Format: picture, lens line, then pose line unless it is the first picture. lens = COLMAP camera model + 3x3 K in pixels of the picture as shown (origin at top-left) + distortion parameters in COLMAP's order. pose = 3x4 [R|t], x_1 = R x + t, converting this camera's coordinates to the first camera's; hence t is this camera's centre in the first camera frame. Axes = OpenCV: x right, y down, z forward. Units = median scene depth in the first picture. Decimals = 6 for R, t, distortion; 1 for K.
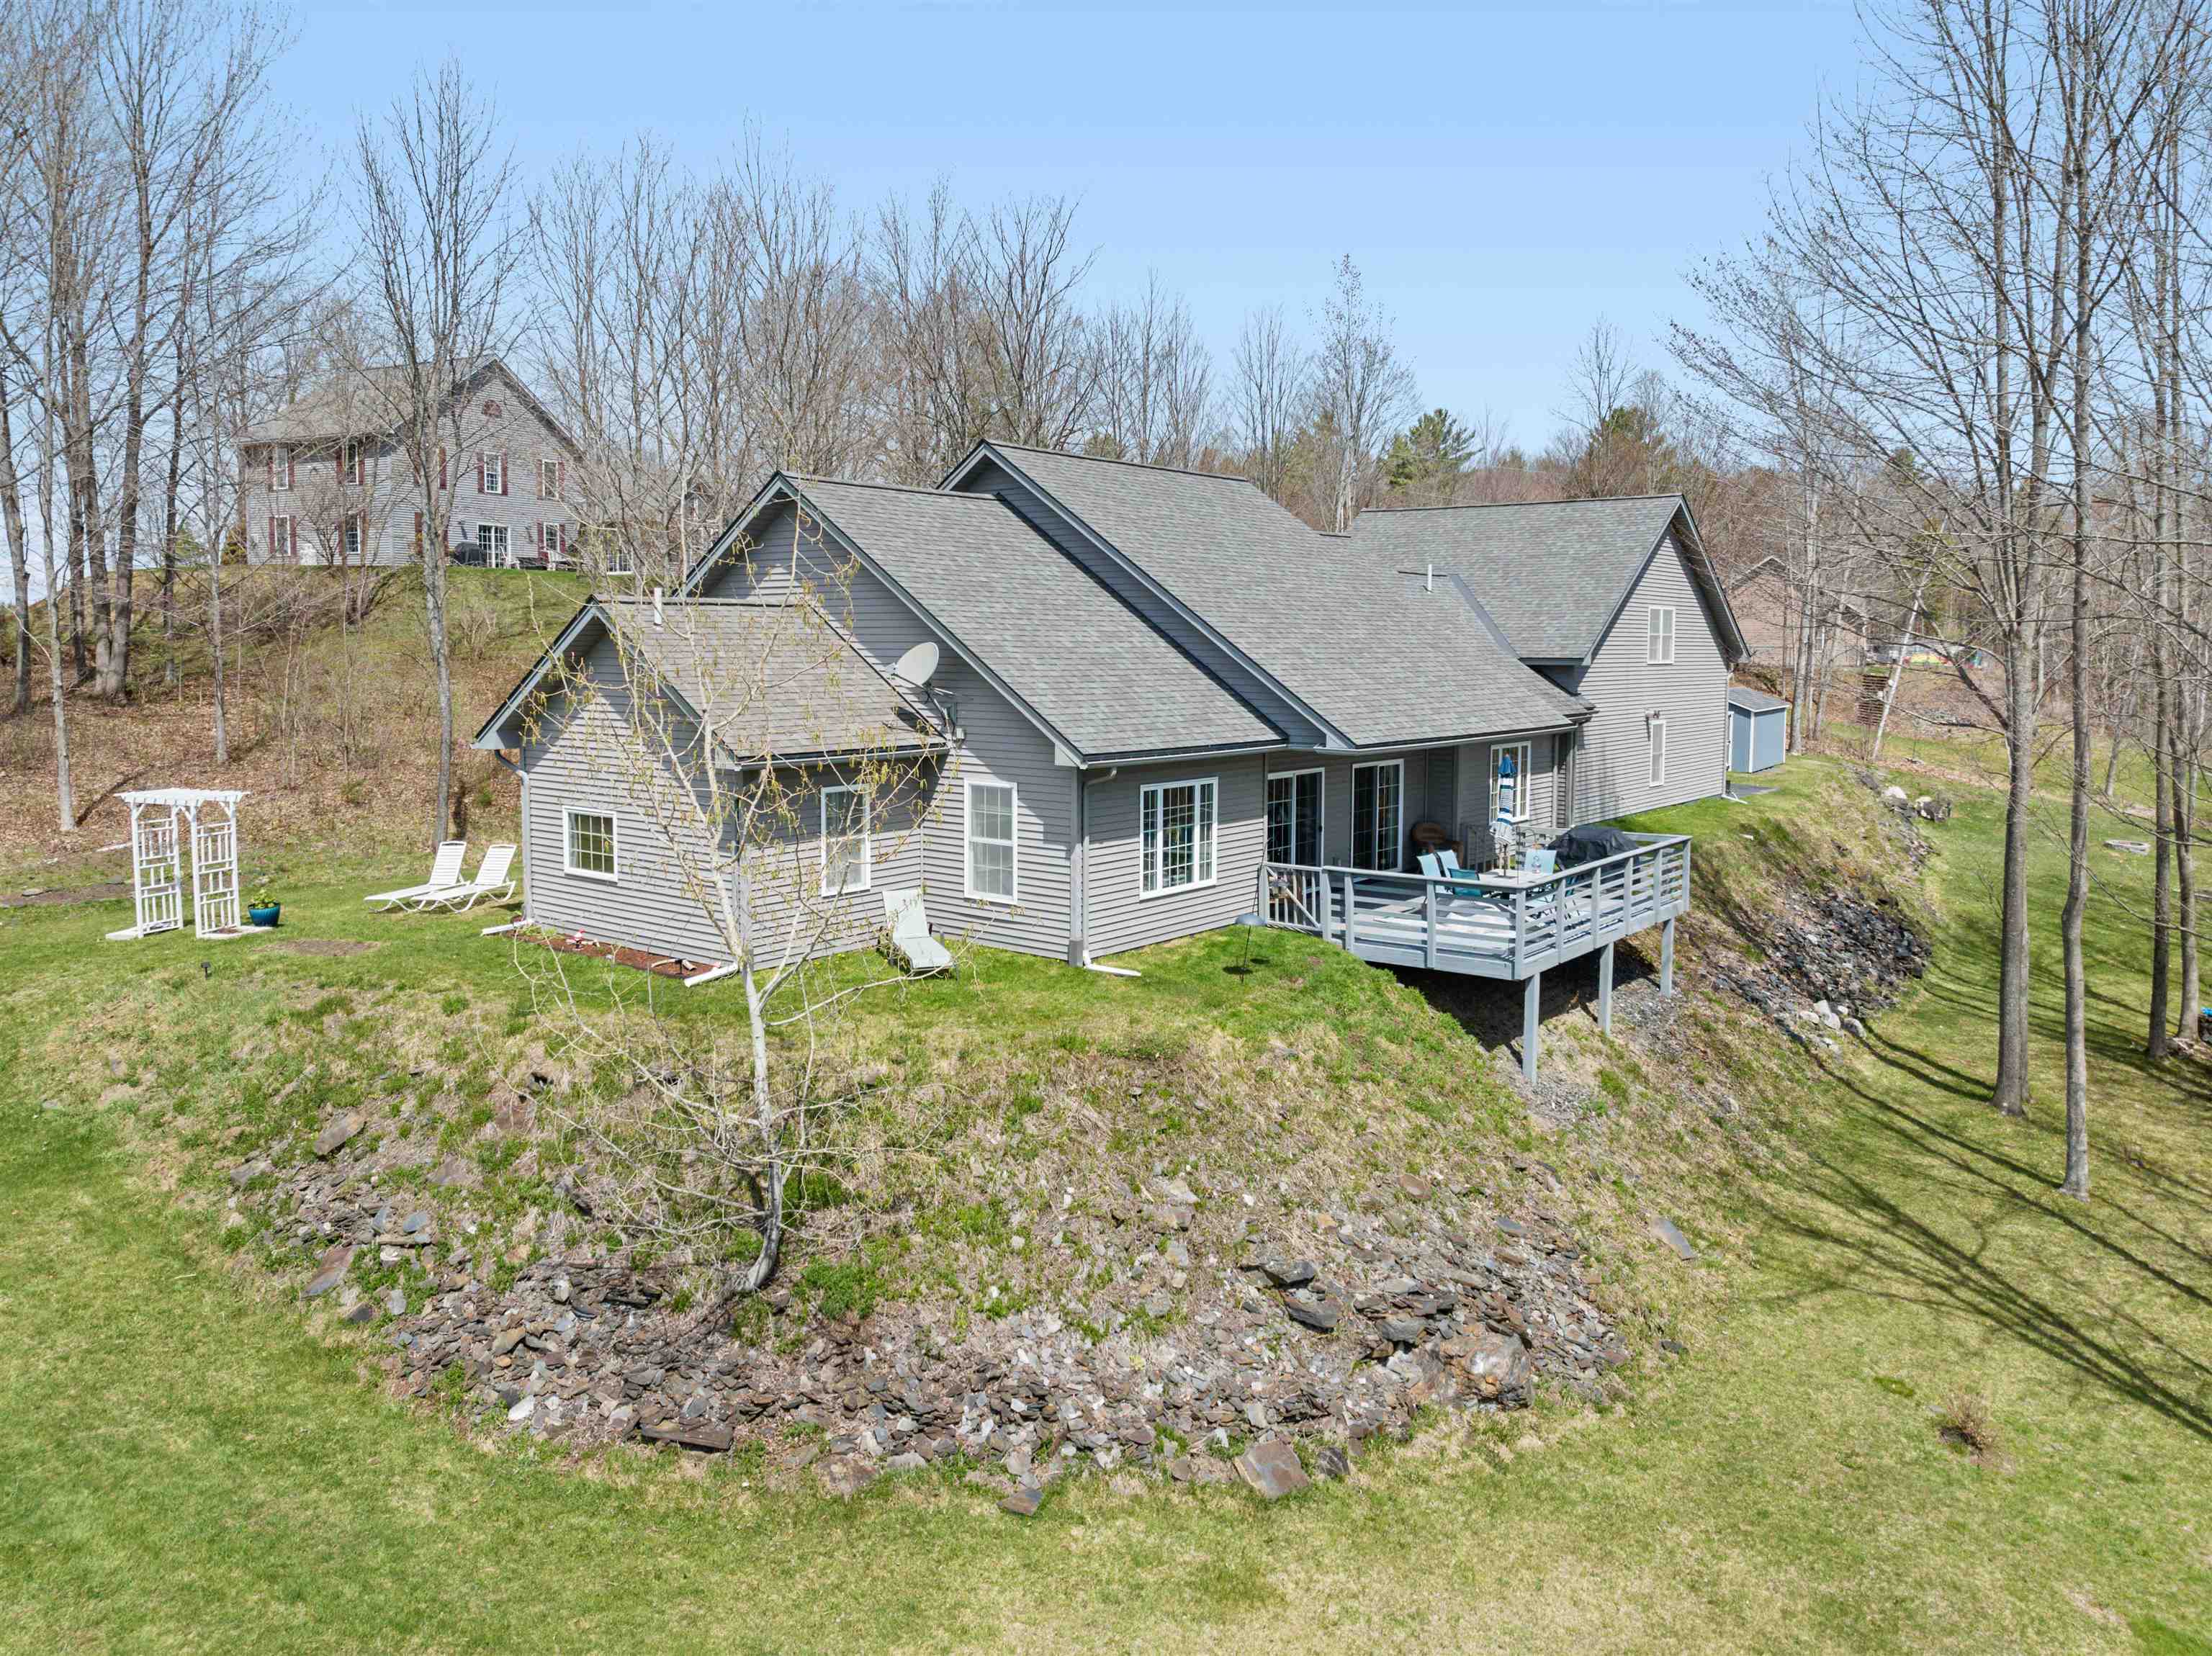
lens RADIAL K [[1548.4, 0, 1103.0], [0, 1548.4, 817.8], [0, 0, 1]] dist [-0.024527, -0.001423]
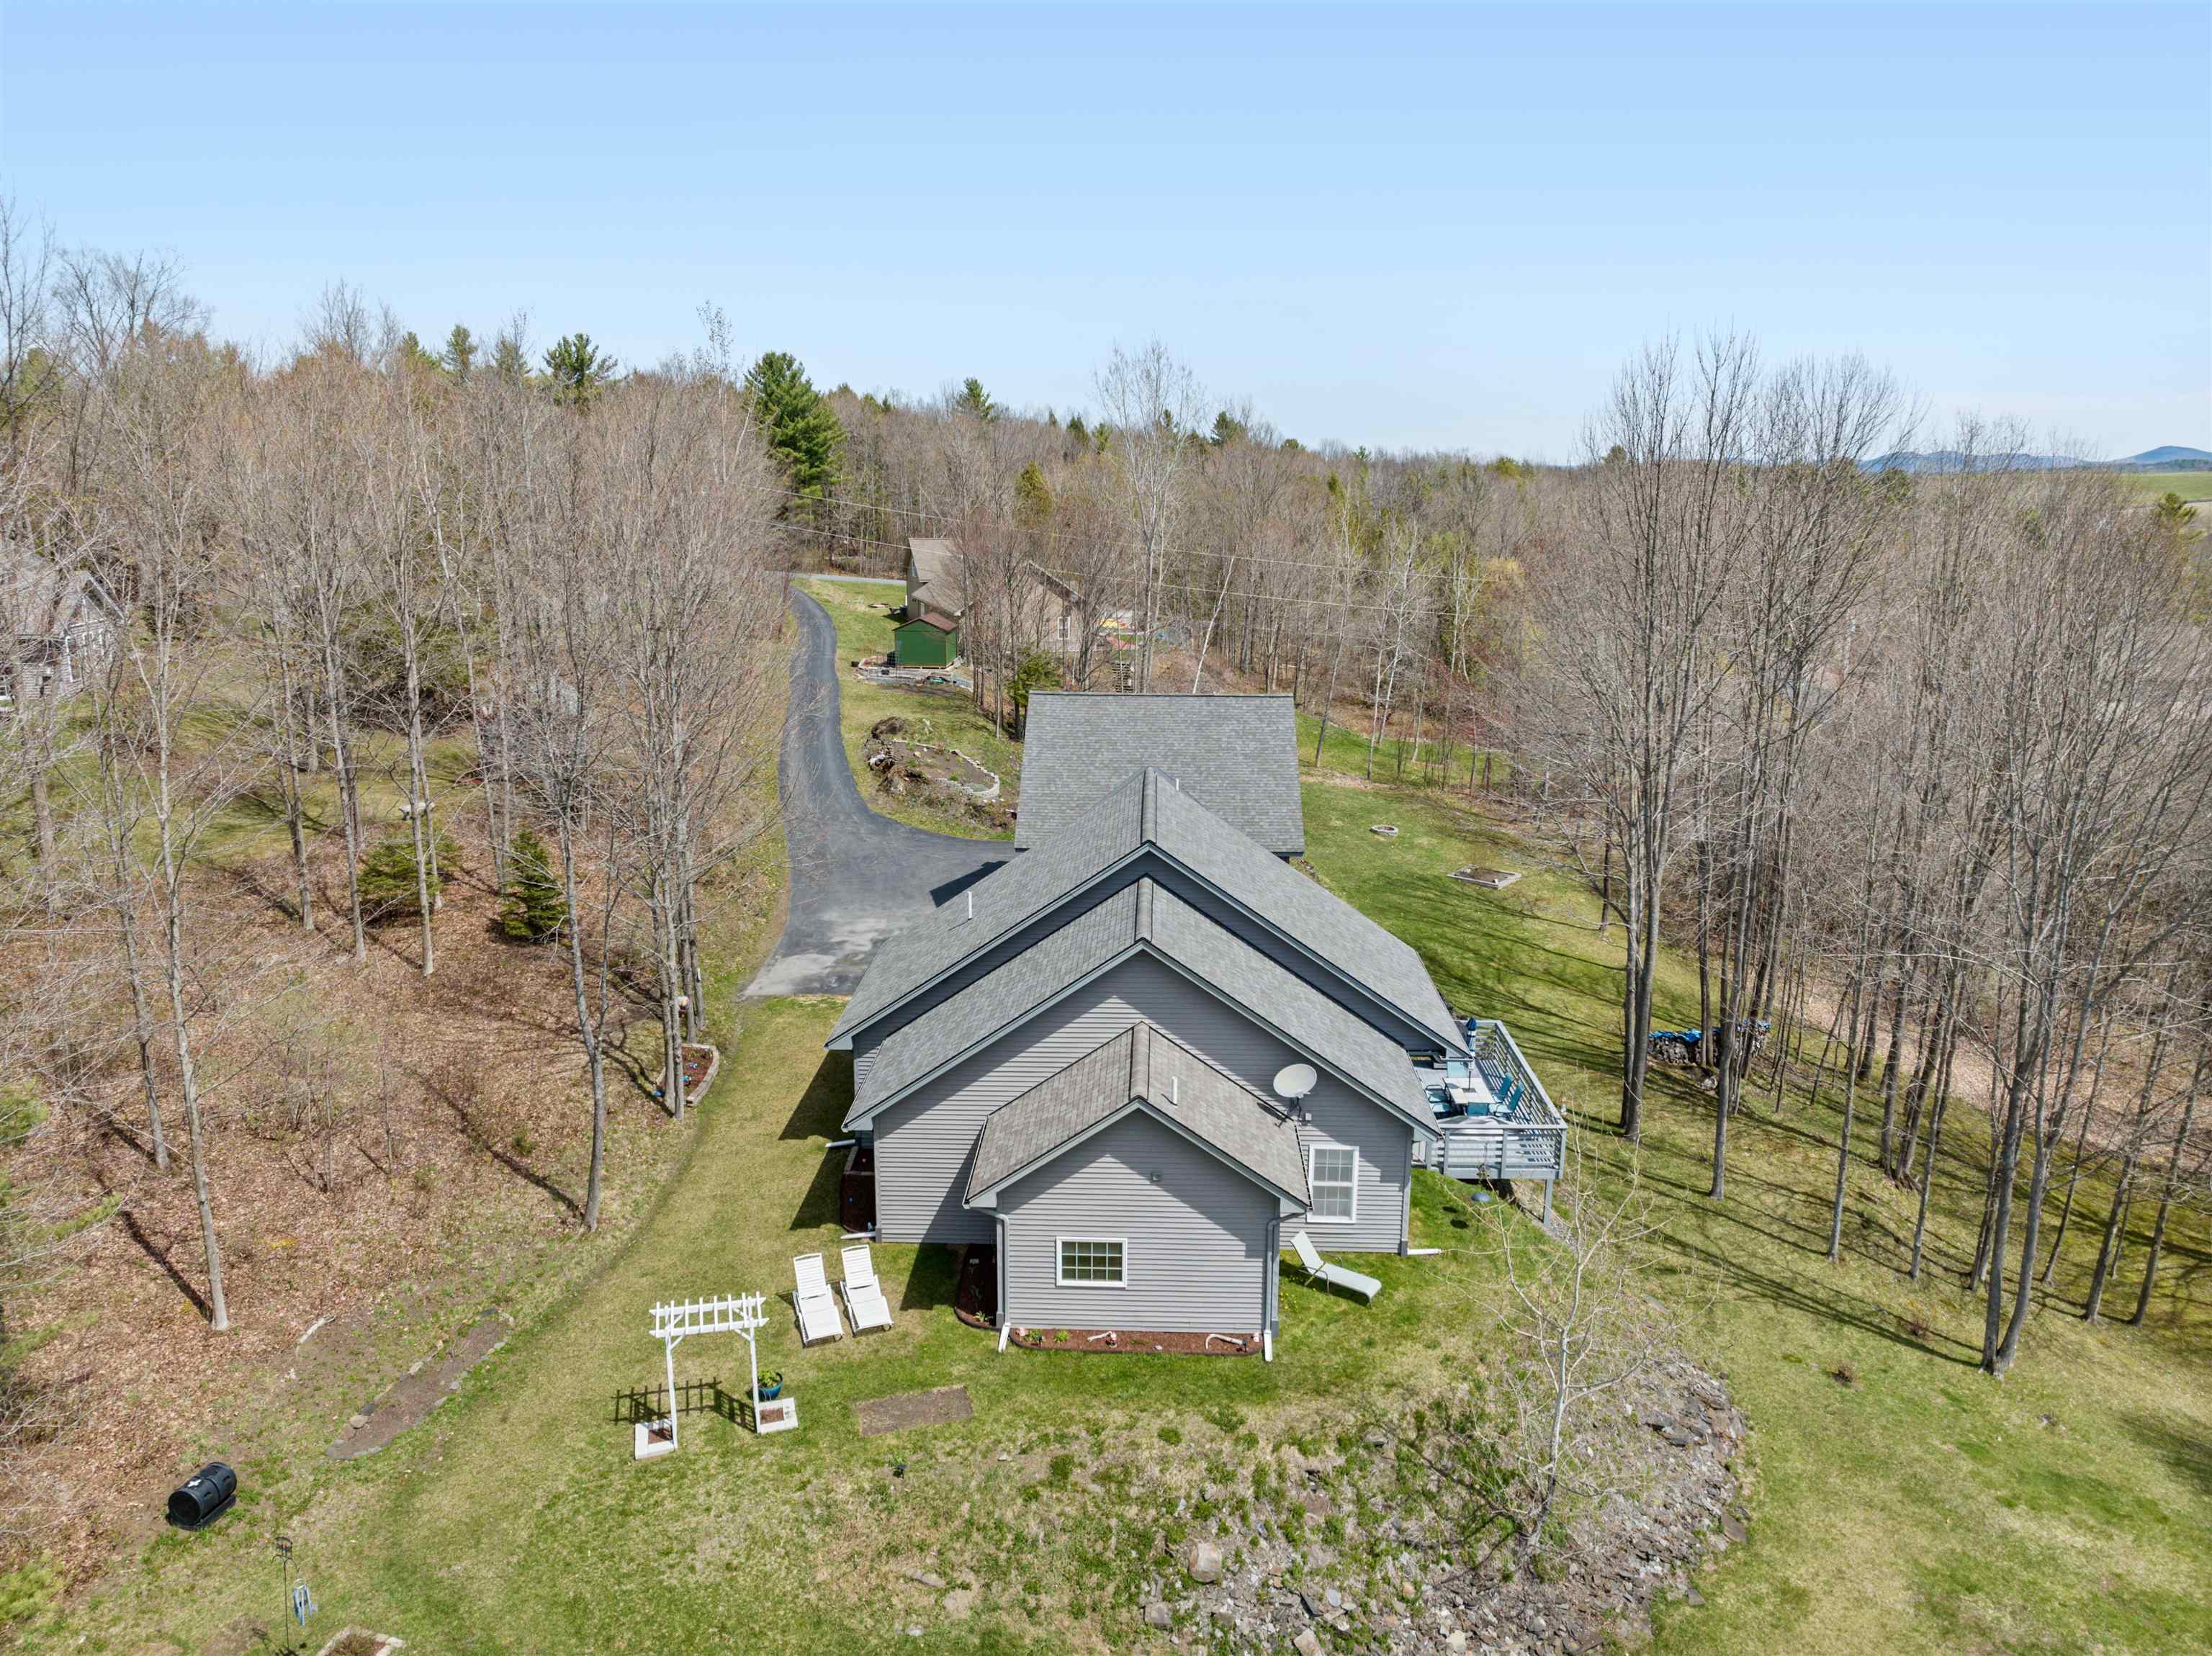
lens RADIAL K [[1548.4, 0, 1103.0], [0, 1548.4, 817.8], [0, 0, 1]] dist [-0.024527, -0.001423]
pose [[0.800050, -0.129330, 0.585827, -1.059820], [0.070310, 0.989971, 0.122531, -0.523779], [-0.595798, -0.056841, 0.801120, -0.028031]]
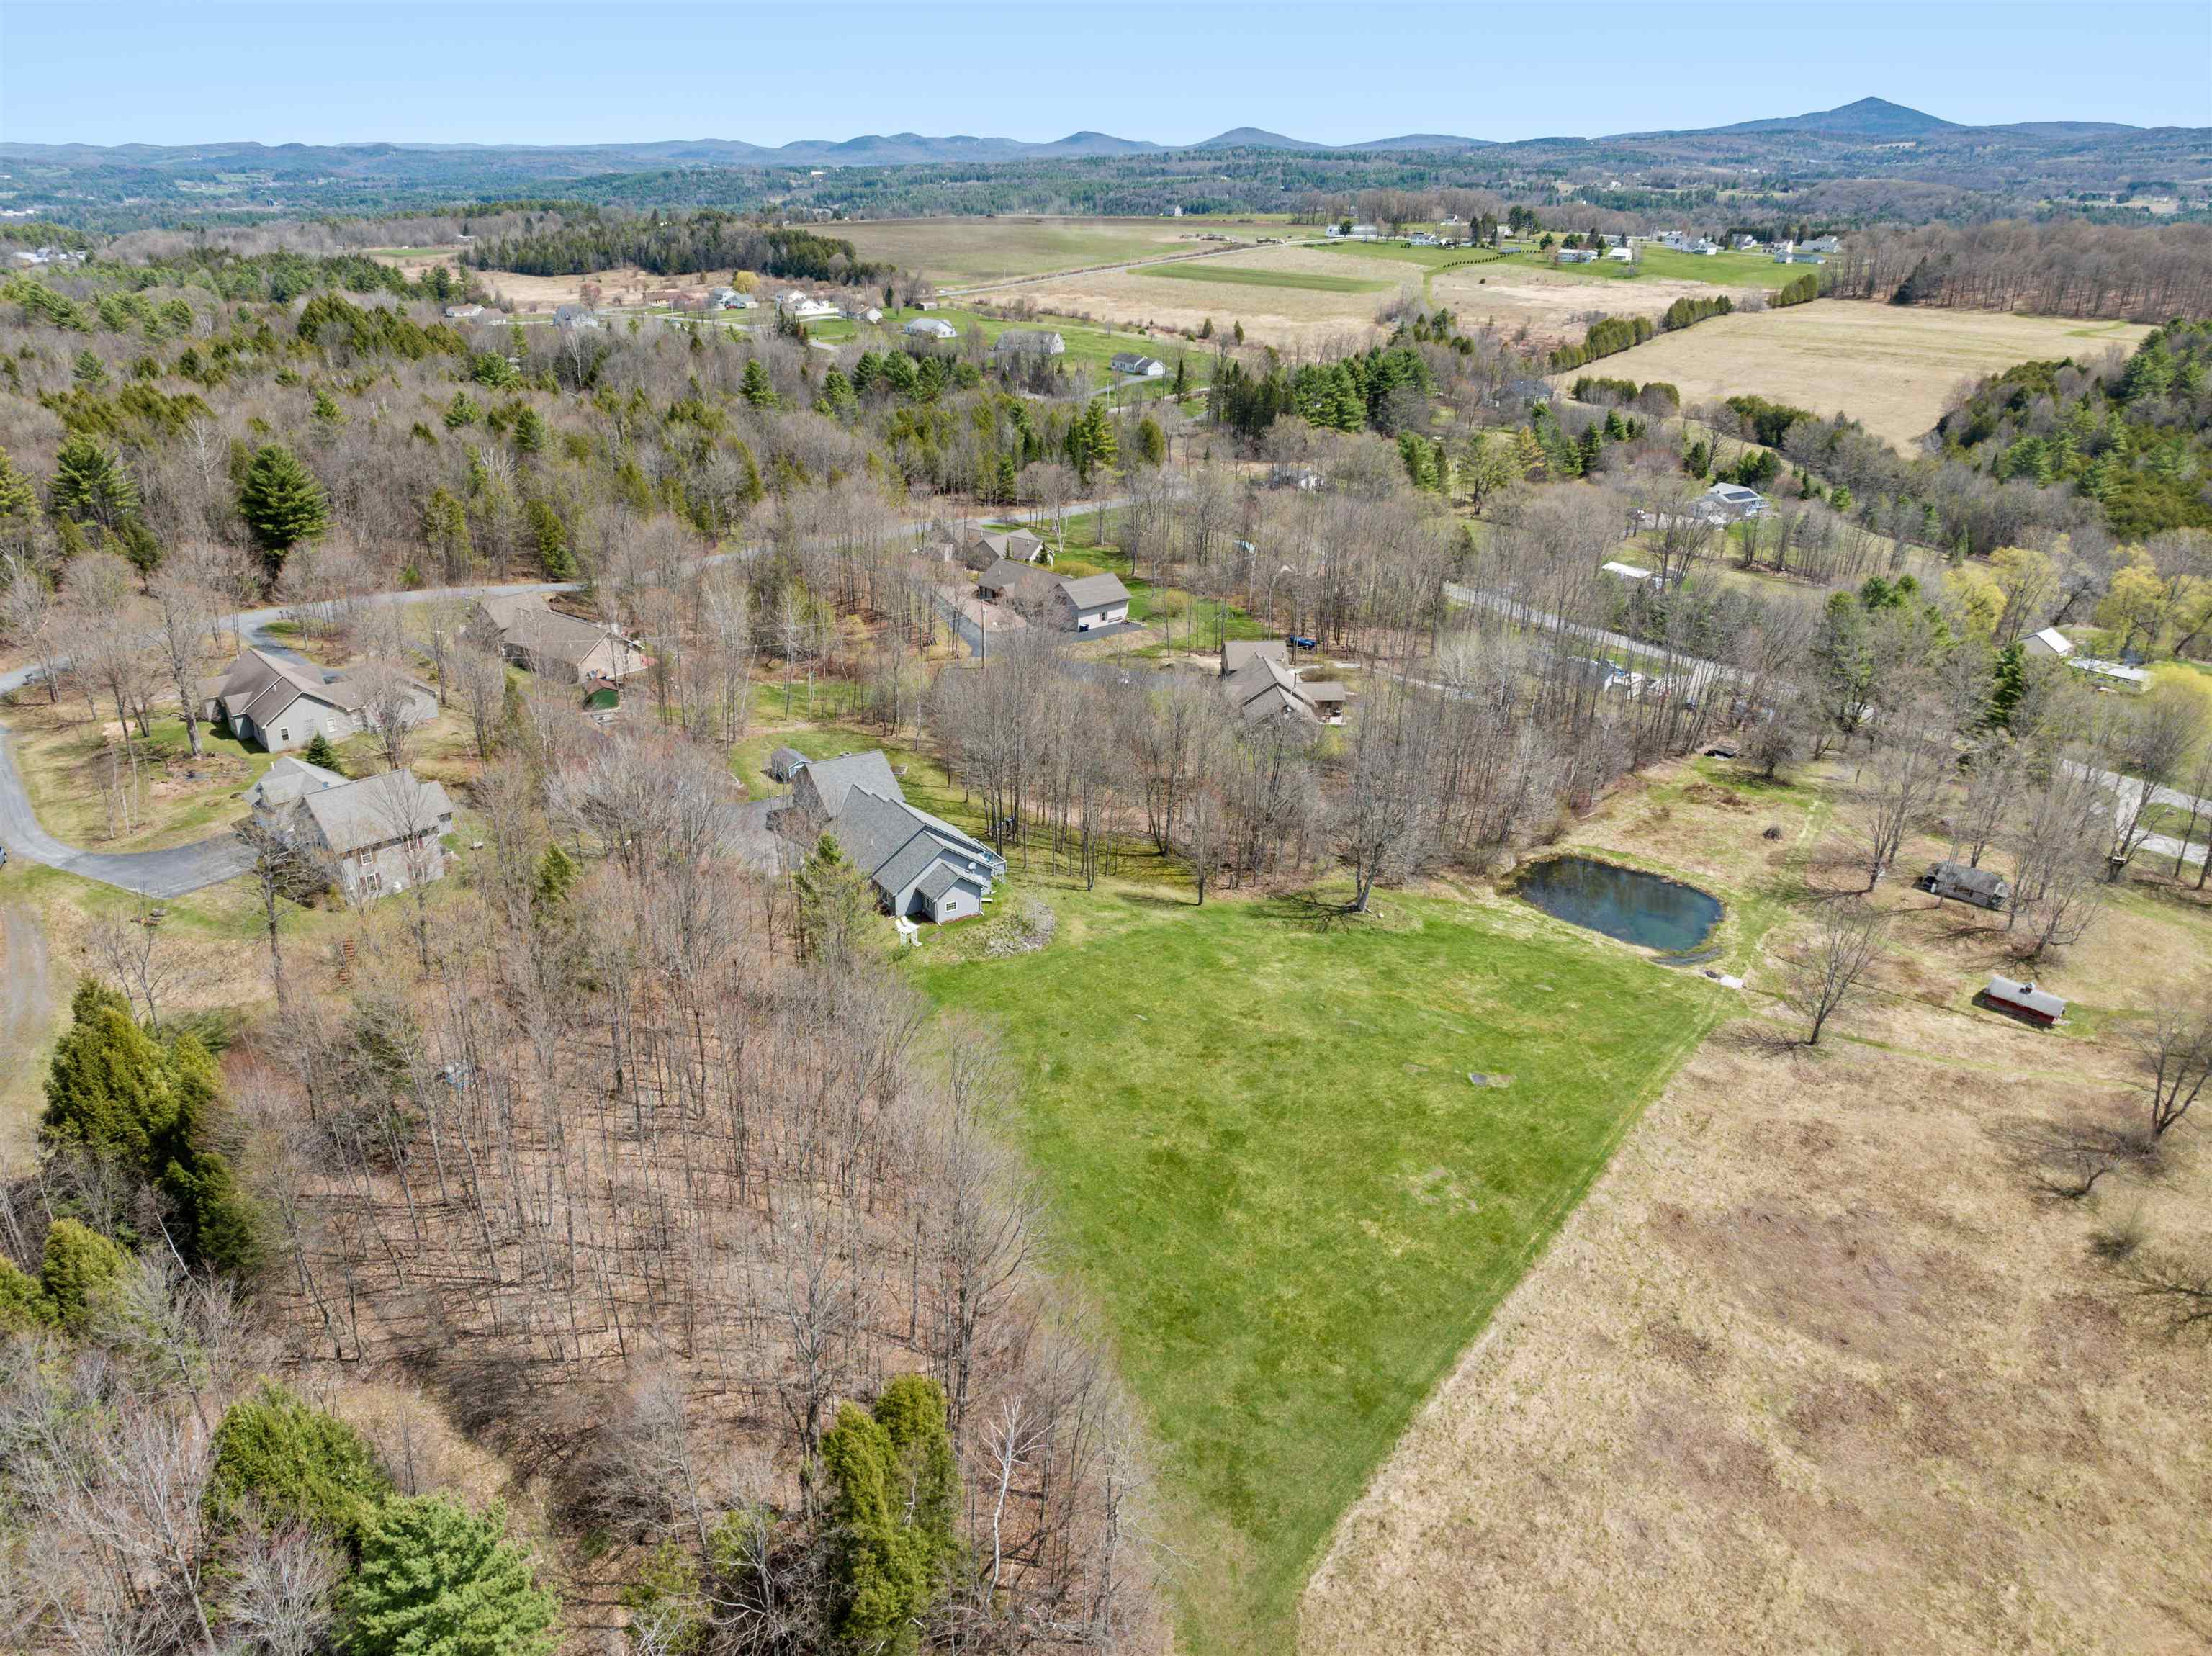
lens RADIAL K [[1548.4, 0, 1103.0], [0, 1548.4, 817.8], [0, 0, 1]] dist [-0.024527, -0.001423]
pose [[0.316952, -0.369747, 0.873401, -6.383188], [0.102632, 0.928843, 0.355973, -2.920422], [-0.942872, -0.023188, 0.332346, -2.081916]]
